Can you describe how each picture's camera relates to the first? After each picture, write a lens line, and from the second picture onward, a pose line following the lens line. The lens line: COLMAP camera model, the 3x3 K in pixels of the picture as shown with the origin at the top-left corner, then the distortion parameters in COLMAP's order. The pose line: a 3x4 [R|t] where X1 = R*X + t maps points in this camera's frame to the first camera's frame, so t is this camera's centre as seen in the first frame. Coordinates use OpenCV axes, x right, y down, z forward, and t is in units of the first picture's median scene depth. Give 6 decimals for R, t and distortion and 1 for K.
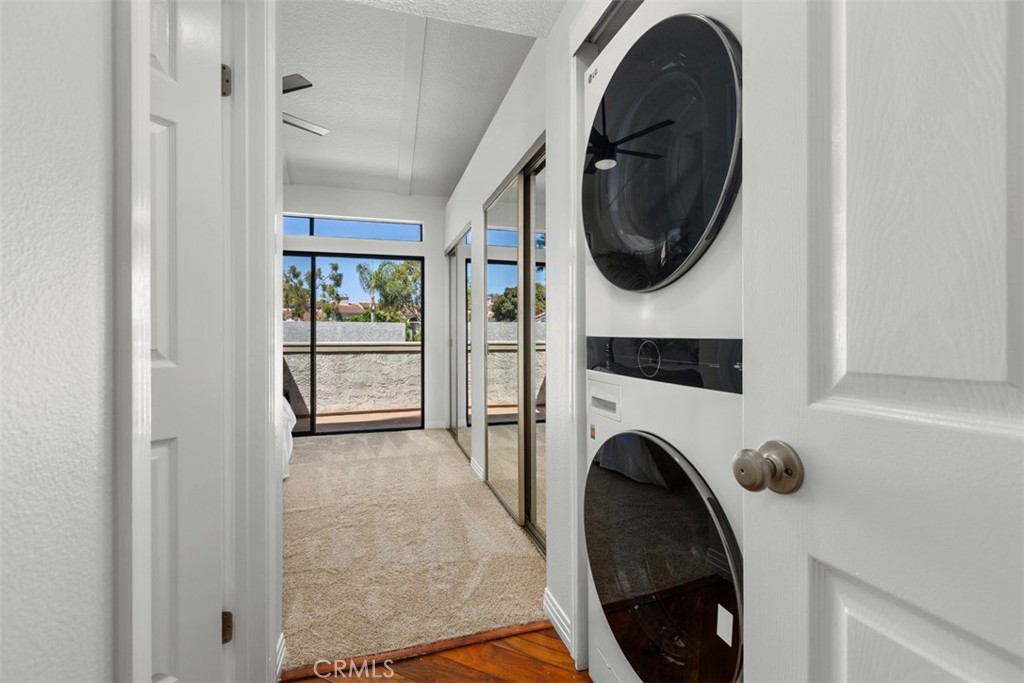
lens RADIAL K [[462.2, 0, 511.1], [0, 462.2, 336.0], [0, 0, 1]] dist [-0.000122, -0.008215]
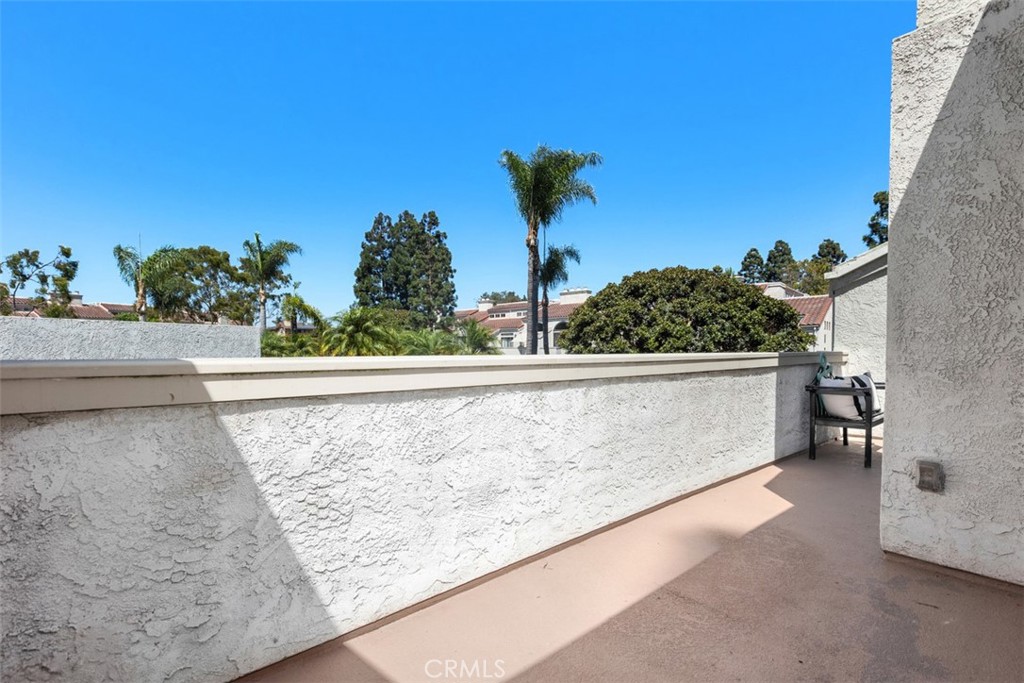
lens RADIAL K [[462.2, 0, 511.1], [0, 462.2, 336.0], [0, 0, 1]] dist [-0.000122, -0.008215]
pose [[0.909532, 0.012674, 0.415440, -0.182363], [-0.000394, 0.999561, -0.029630, 0.003316], [-0.415633, 0.026786, 0.909138, 0.289858]]
